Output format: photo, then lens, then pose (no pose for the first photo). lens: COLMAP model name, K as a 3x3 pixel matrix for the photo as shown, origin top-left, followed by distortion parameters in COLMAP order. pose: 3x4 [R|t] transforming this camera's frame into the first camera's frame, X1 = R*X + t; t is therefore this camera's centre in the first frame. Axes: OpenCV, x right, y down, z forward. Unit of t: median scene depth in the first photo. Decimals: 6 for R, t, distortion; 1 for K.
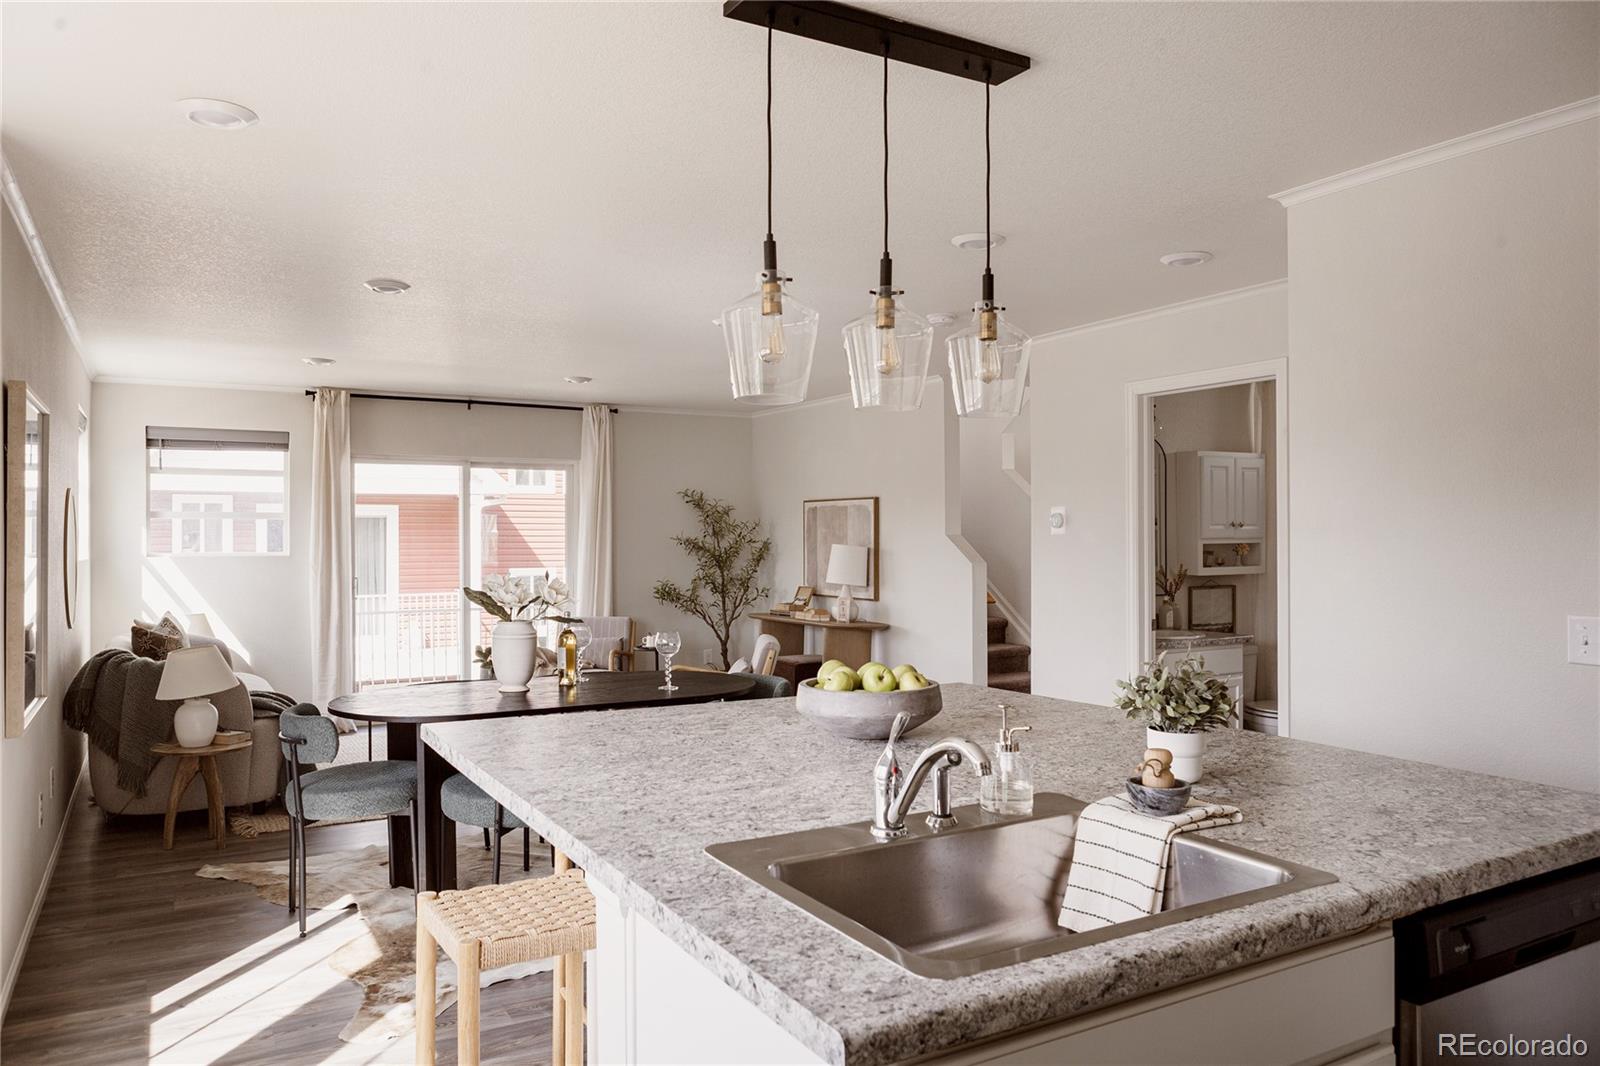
lens RADIAL K [[1108.7, 0, 786.9], [0, 1108.7, 531.6], [0, 0, 1]] dist [-0.025359, 0.020646]
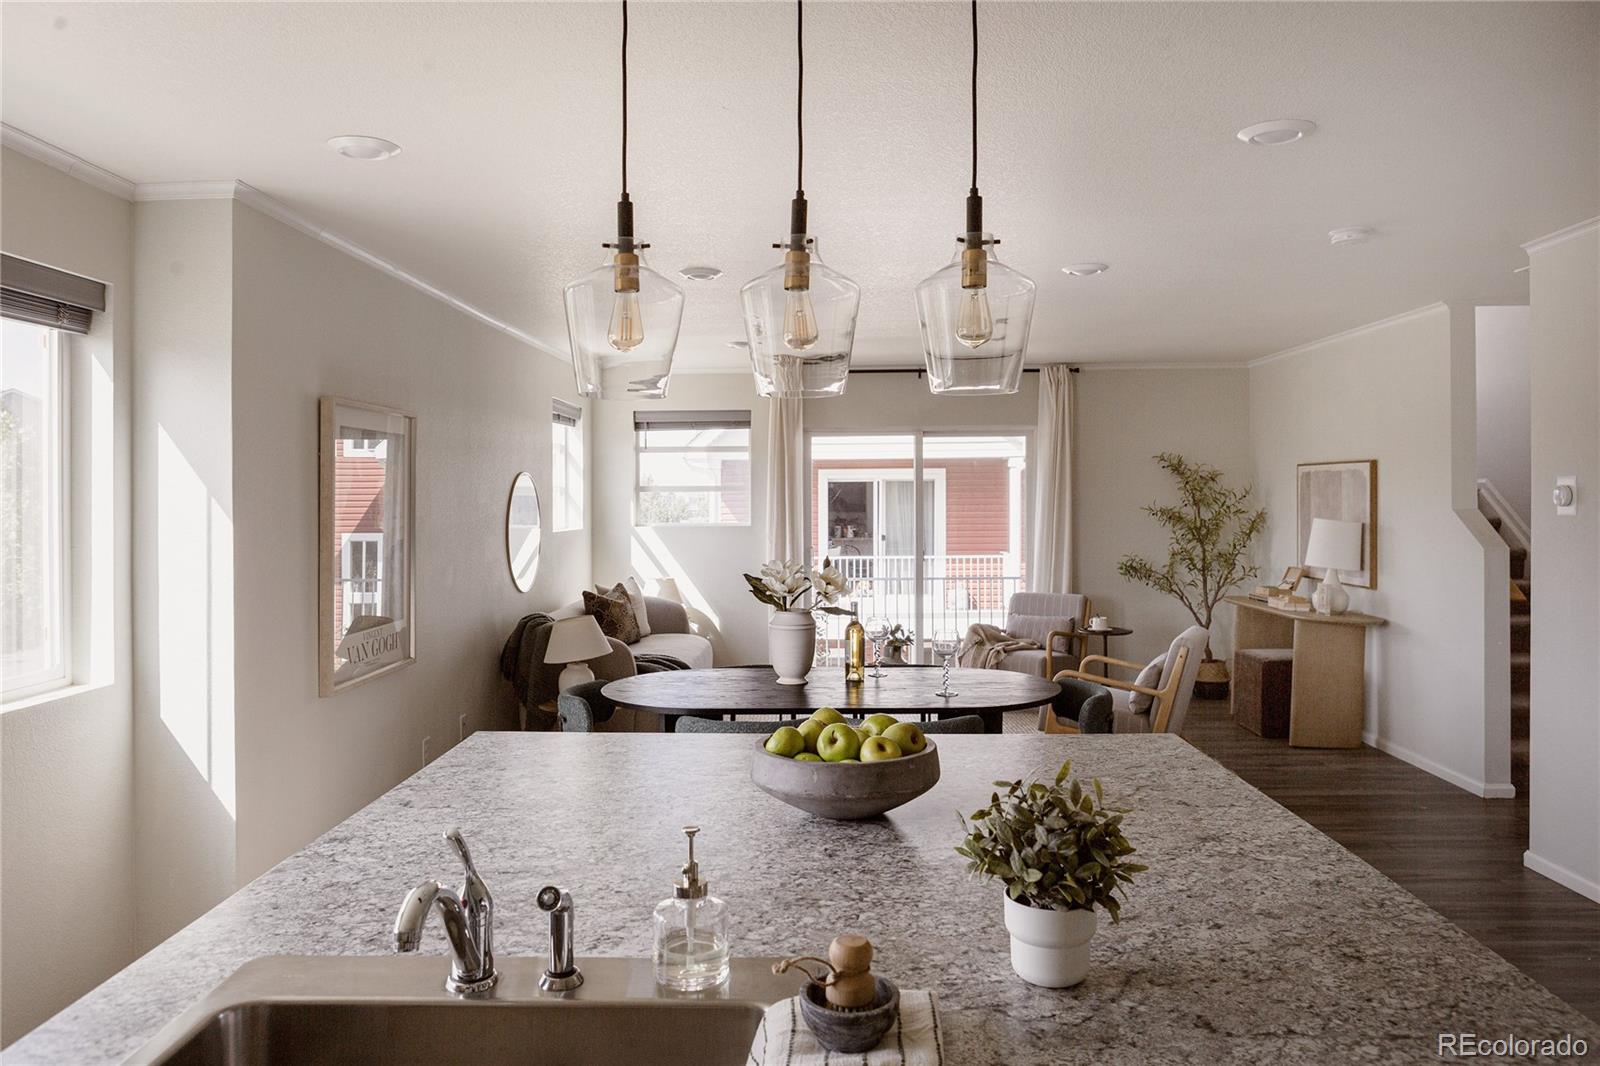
lens RADIAL K [[1108.7, 0, 786.9], [0, 1108.7, 531.6], [0, 0, 1]] dist [-0.025359, 0.020646]
pose [[0.853538, 0.012515, -0.520881, 0.129901], [0.008019, 0.999278, 0.037149, -0.011968], [0.520969, -0.035885, 0.852821, 0.095026]]
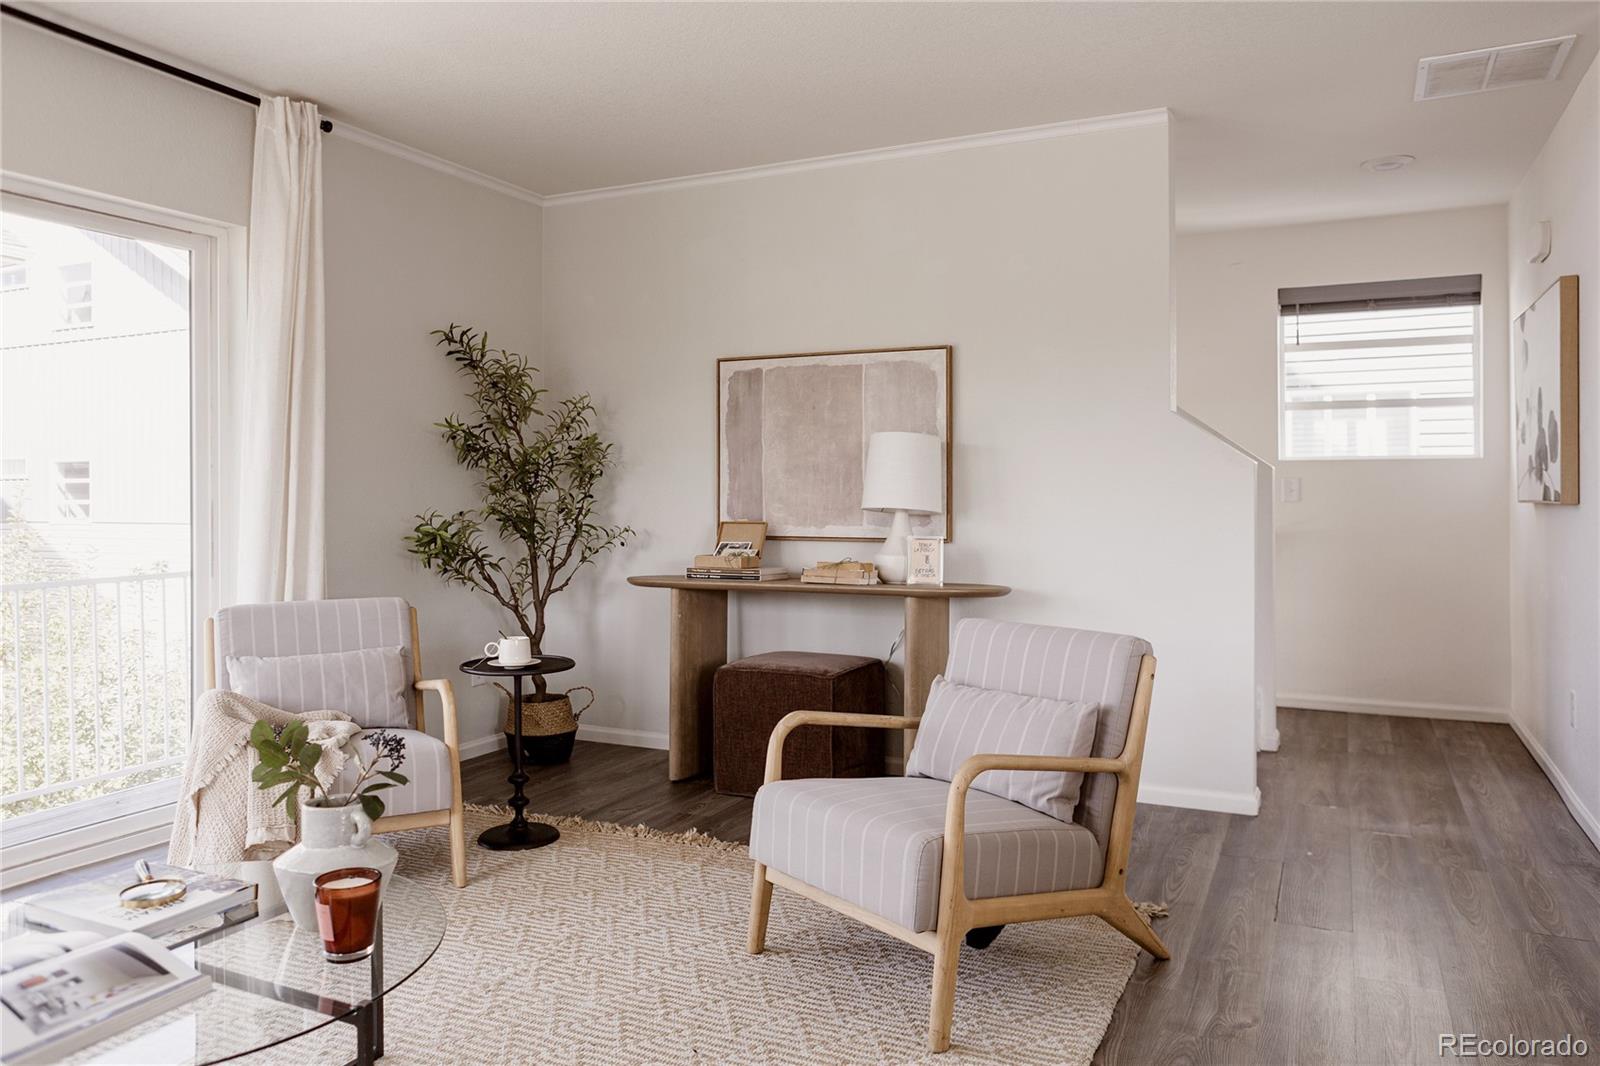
lens RADIAL K [[1155.5, 0, 831.5], [0, 1155.5, 493.6], [0, 0, 1]] dist [0.004974, 0.000880]
pose [[0.825611, -0.003331, 0.564229, -0.269128], [-0.001550, 0.999965, 0.008170, 0.033938], [-0.564237, -0.007620, 0.825578, 0.554579]]
